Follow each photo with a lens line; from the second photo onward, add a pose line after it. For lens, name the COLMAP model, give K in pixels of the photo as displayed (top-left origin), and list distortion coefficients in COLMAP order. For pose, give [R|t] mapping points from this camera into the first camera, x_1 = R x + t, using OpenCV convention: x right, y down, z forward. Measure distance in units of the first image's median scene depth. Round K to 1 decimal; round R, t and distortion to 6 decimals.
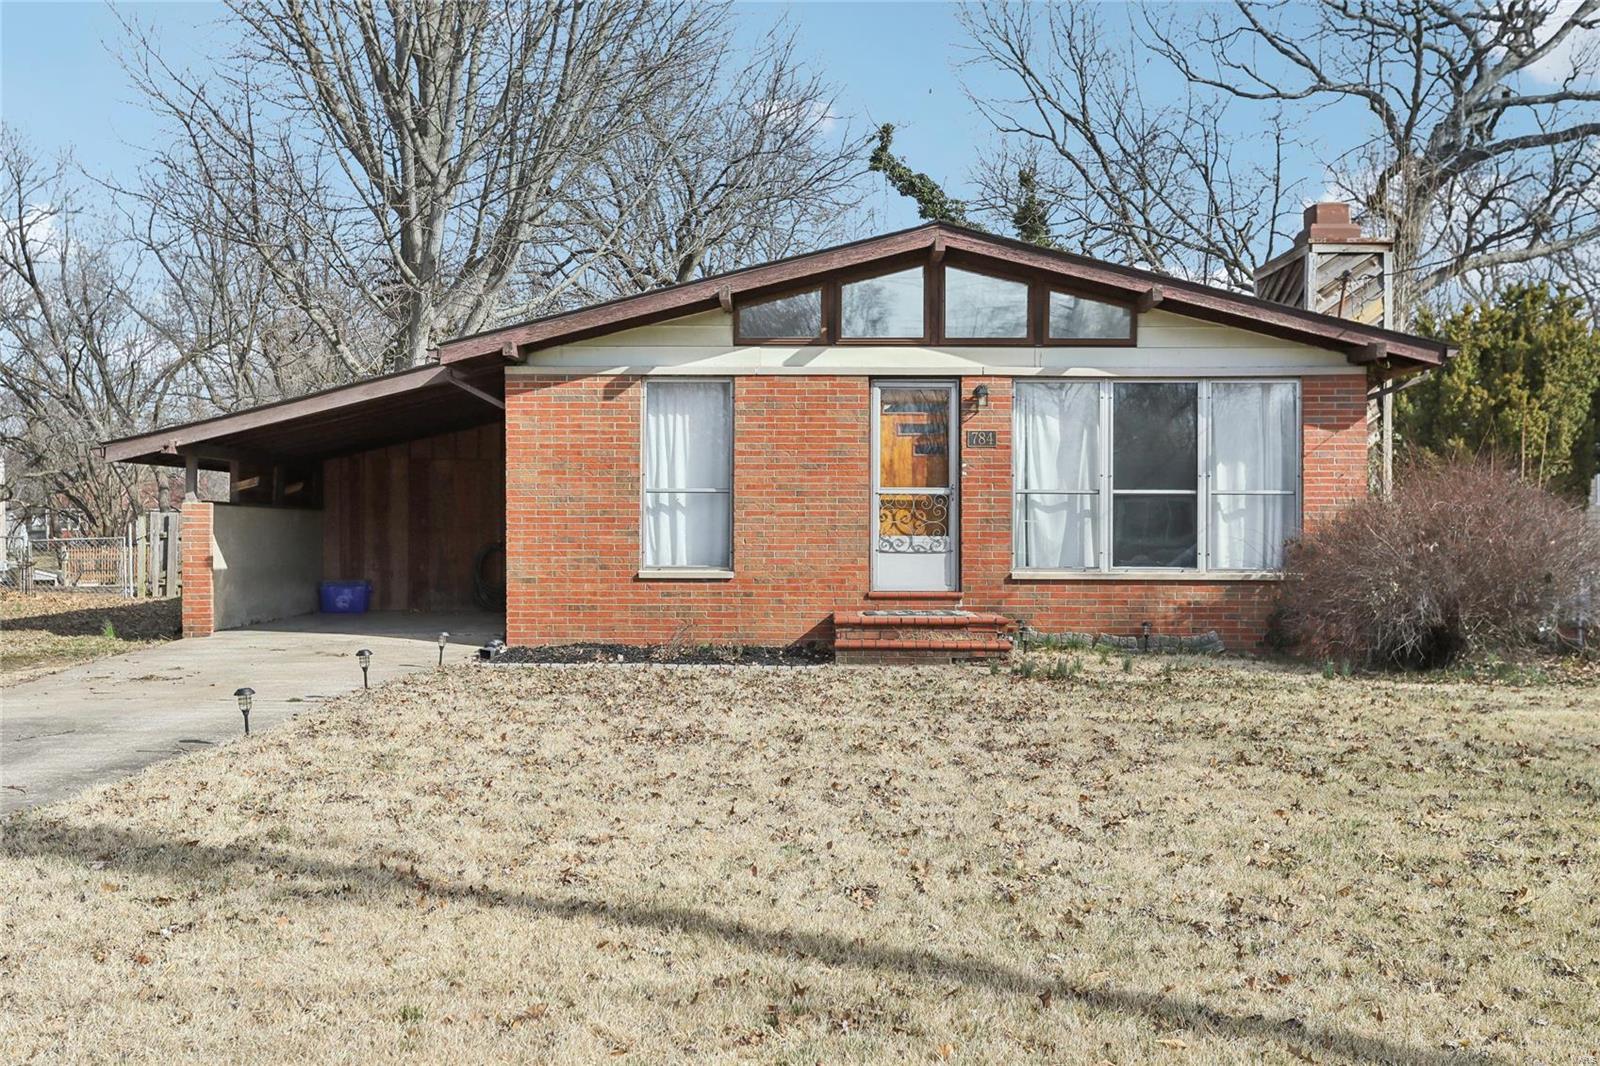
lens RADIAL K [[1661.4, 0, 800.0], [0, 1661.4, 533.0], [0, 0, 1]] dist [0.015125, 0.006593]
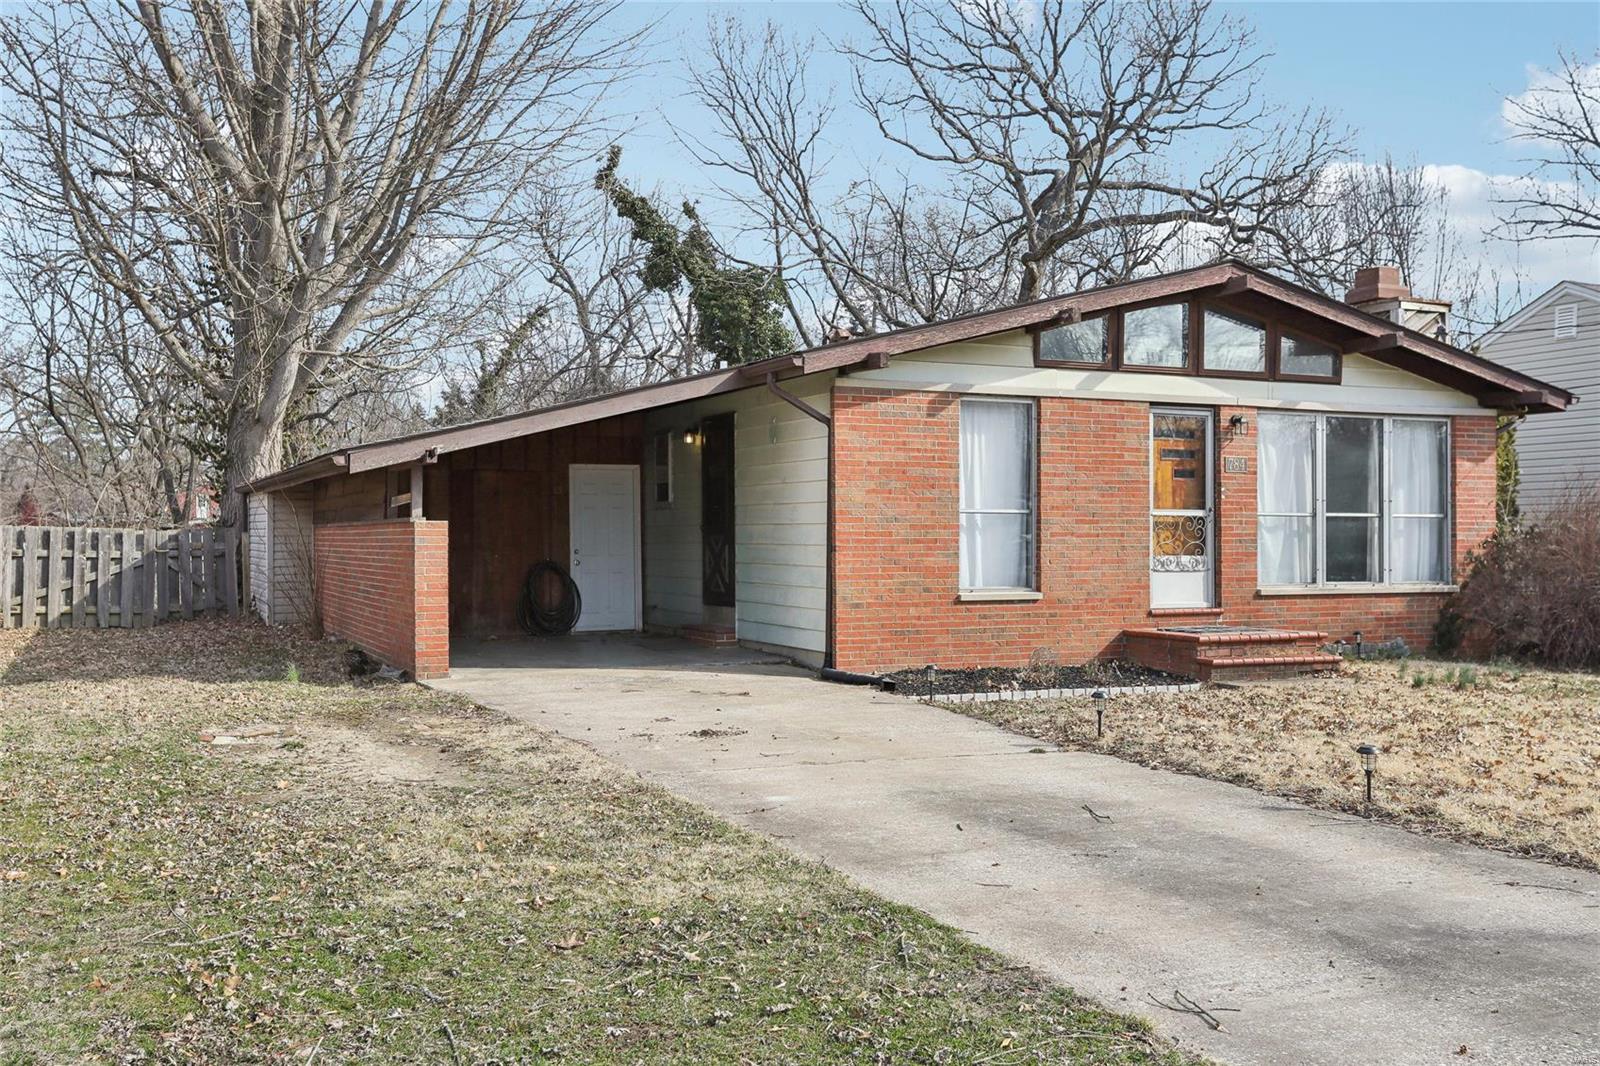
lens RADIAL K [[1524.5, 0, 800.0], [0, 1524.5, 533.0], [0, 0, 1]] dist [-0.006606, 0.008298]
pose [[0.905919, -0.000178, 0.423450, -0.558936], [0.001226, 0.999997, -0.002203, -0.010719], [-0.423449, 0.002515, 0.905917, 0.227579]]
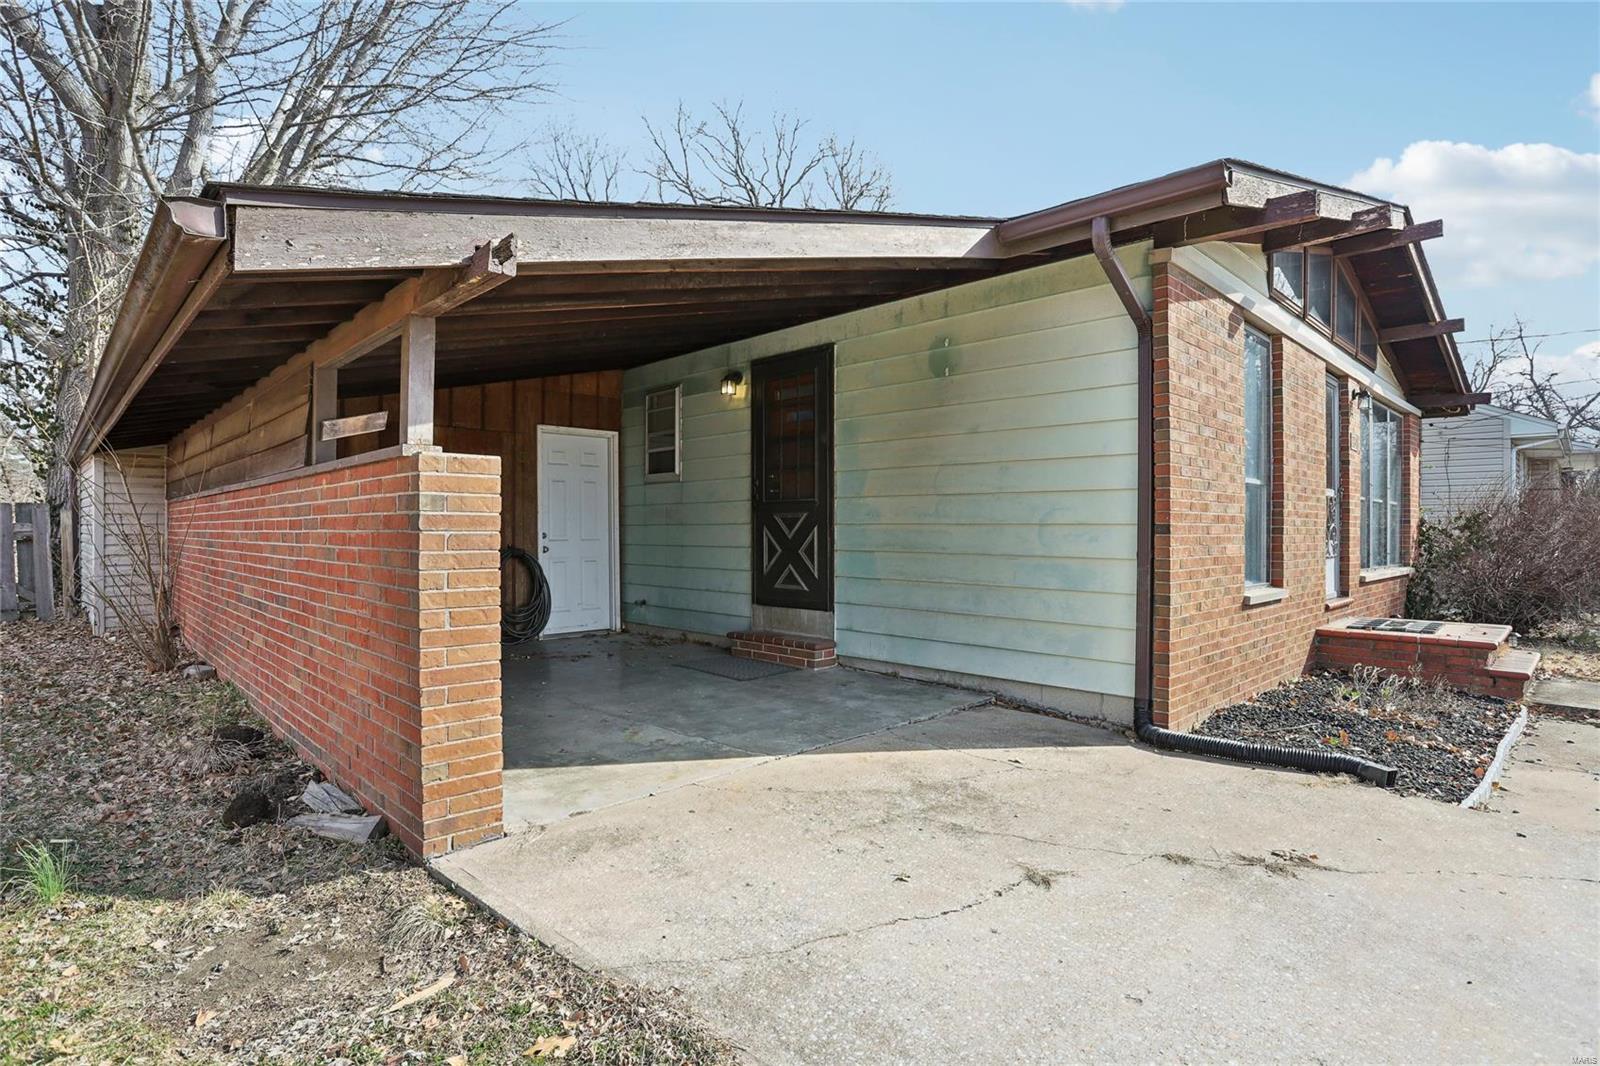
lens RADIAL K [[818.1, 0, 789.3], [0, 818.1, 531.9], [0, 0, 1]] dist [-0.080648, 0.039110]
pose [[0.714484, 0.000413, 0.699652, -0.460163], [-0.002668, 0.999994, 0.002134, -0.003024], [-0.699647, -0.003391, 0.714481, 0.894277]]
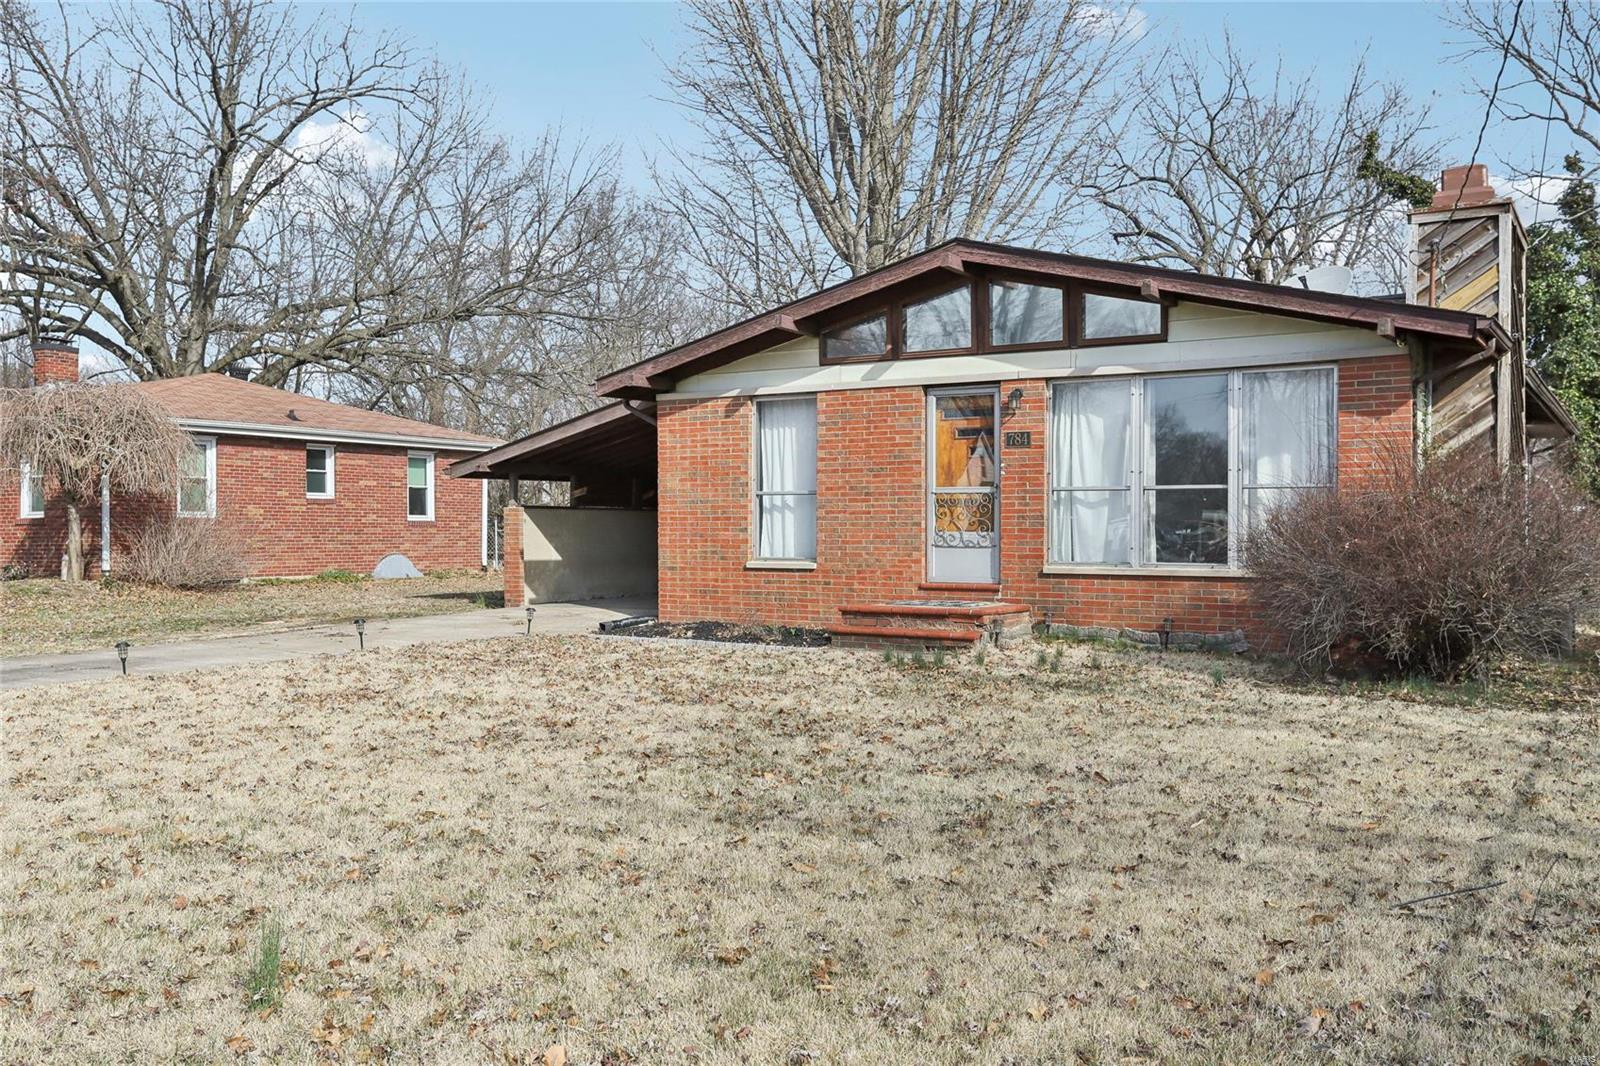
lens RADIAL K [[1379.6, 0, 800.0], [0, 1379.6, 533.0], [0, 0, 1]] dist [-0.014287, 0.078837]
pose [[0.856205, -0.000358, -0.516637, 0.440618], [0.002559, 0.999990, 0.003547, -0.000855], [0.516630, -0.004359, 0.856197, 0.178873]]
